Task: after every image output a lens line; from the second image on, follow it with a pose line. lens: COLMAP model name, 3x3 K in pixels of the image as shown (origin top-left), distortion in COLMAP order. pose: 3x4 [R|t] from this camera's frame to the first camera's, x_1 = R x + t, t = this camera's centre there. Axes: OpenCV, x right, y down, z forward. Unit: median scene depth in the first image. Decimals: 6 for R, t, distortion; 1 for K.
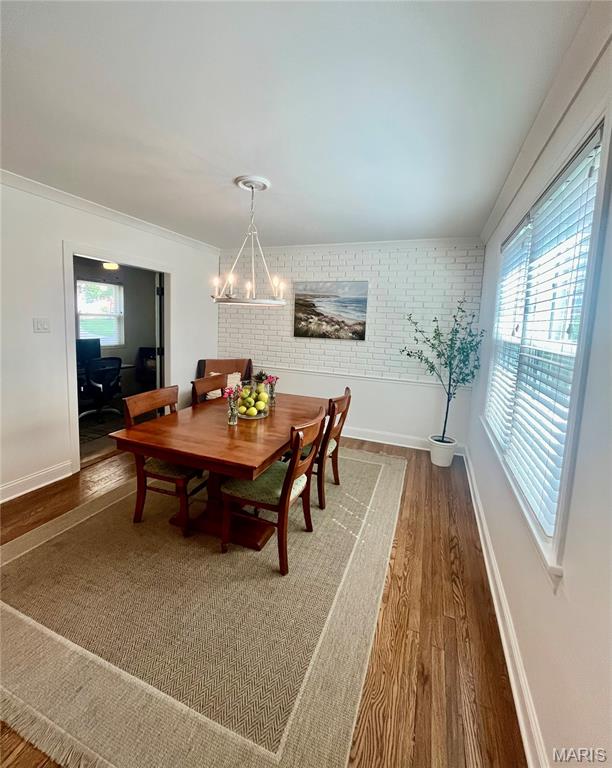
lens RADIAL K [[330.7, 0, 304.8], [0, 330.7, 356.8], [0, 0, 1]] dist [0.001329, 0.000377]
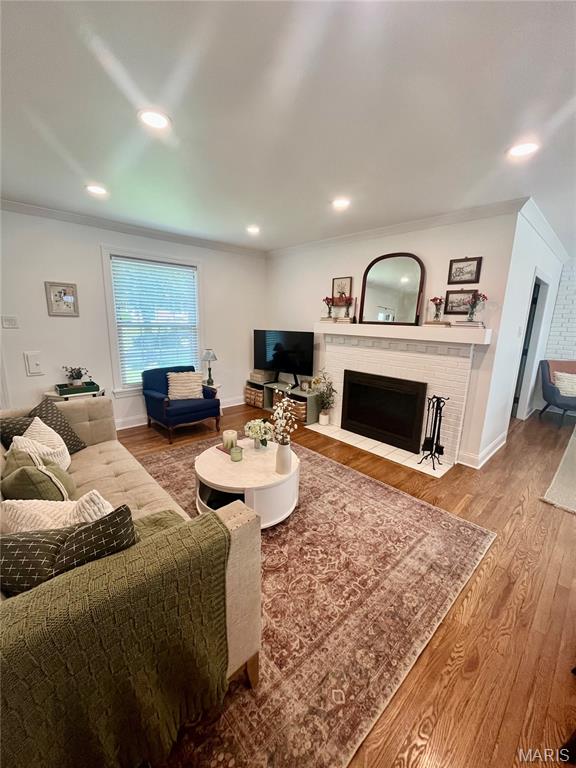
lens RADIAL K [[309.4, 0, 289.0], [0, 309.4, 383.1], [0, 0, 1]] dist [-0.002261, -0.000135]
pose [[0.902060, 0.066489, -0.426458, -0.695711], [-0.030137, 0.995355, 0.091437, 0.016875], [0.430557, -0.069630, 0.899874, -0.368449]]
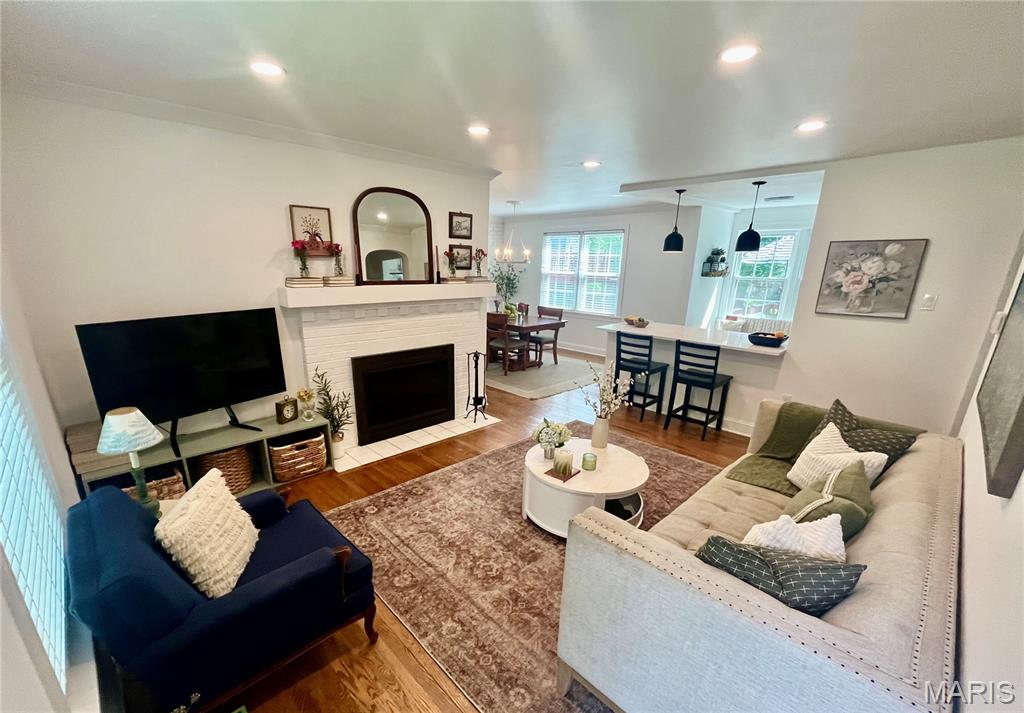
lens RADIAL K [[428.9, 0, 490.1], [0, 428.9, 396.5], [0, 0, 1]] dist [-0.008528, -0.000289]
pose [[0.431617, -0.306154, 0.848514, -1.589896], [0.101302, 0.951144, 0.291655, -0.092543], [-0.896351, -0.039927, 0.441544, -0.054301]]
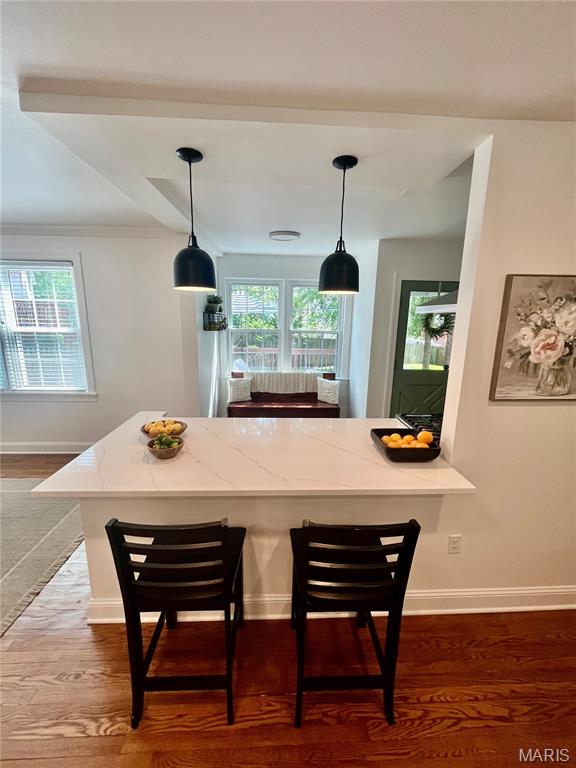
lens RADIAL K [[309.4, 0, 284.8], [0, 309.4, 383.5], [0, 0, 1]] dist [-0.002261, -0.000135]
pose [[-0.399152, -0.239619, 0.885020, -0.719425], [0.061674, 0.956044, 0.286664, -0.068693], [-0.914808, 0.169005, -0.366828, 0.088039]]
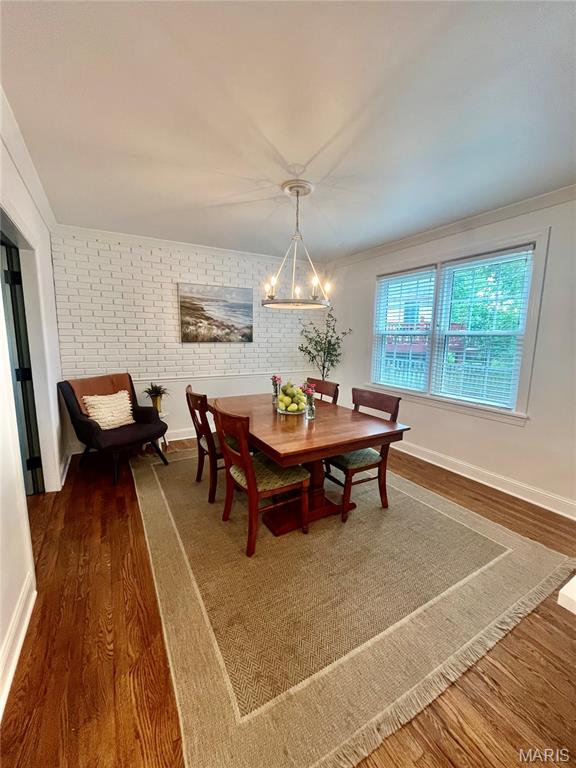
lens RADIAL K [[309.4, 0, 289.3], [0, 309.4, 383.5], [0, 0, 1]] dist [-0.002261, -0.000135]
pose [[0.627101, -0.149178, 0.764520, -0.553849], [0.095896, 0.988809, 0.114283, -0.017888], [-0.773012, 0.001648, 0.634389, 0.223789]]
